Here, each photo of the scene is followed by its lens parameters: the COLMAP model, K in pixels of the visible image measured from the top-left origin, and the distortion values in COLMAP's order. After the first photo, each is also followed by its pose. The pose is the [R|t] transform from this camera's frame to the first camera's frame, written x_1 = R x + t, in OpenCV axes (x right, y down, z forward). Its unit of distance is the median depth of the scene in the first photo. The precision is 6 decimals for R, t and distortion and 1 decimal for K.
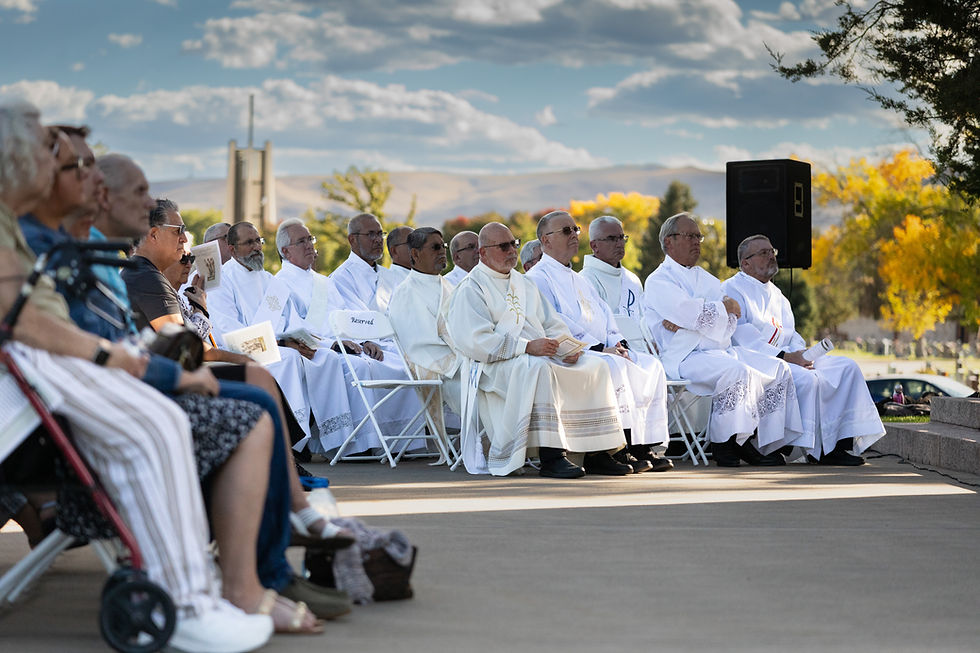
lens RADIAL K [[5970.4, 0, 490.0], [0, 5970.4, 326.5], [0, 0, 1]] dist [-0.393179, 1.680109]
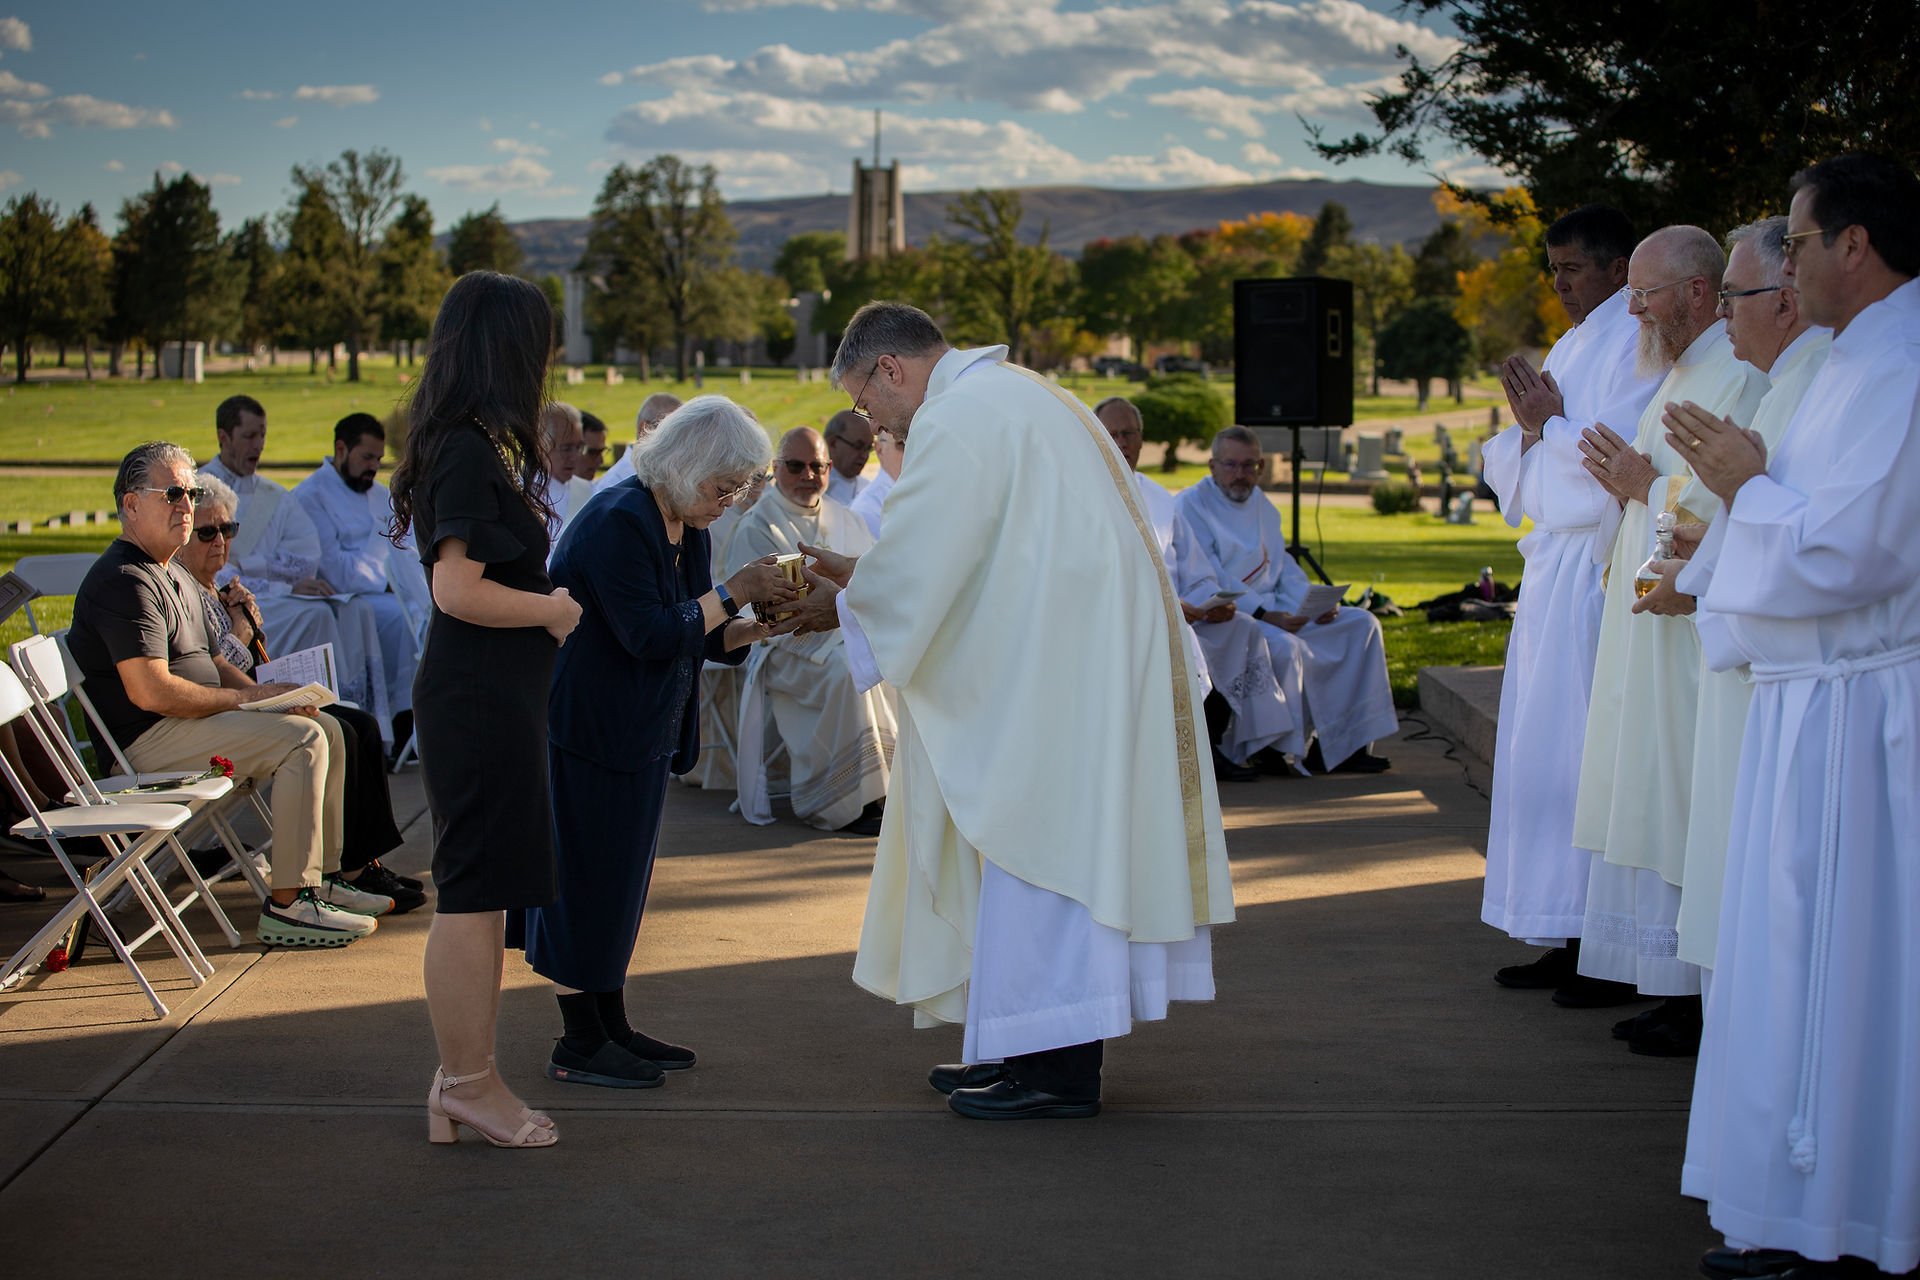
lens RADIAL K [[11697.2, 0, 960.0], [0, 11697.2, 640.0], [0, 0, 1]] dist [-0.393179, 1.680109]
pose [[0.999195, -0.004171, 0.039894, -0.054432], [0.004688, 0.999906, -0.012865, 0.036774], [-0.039837, 0.013042, 0.999121, -0.447402]]
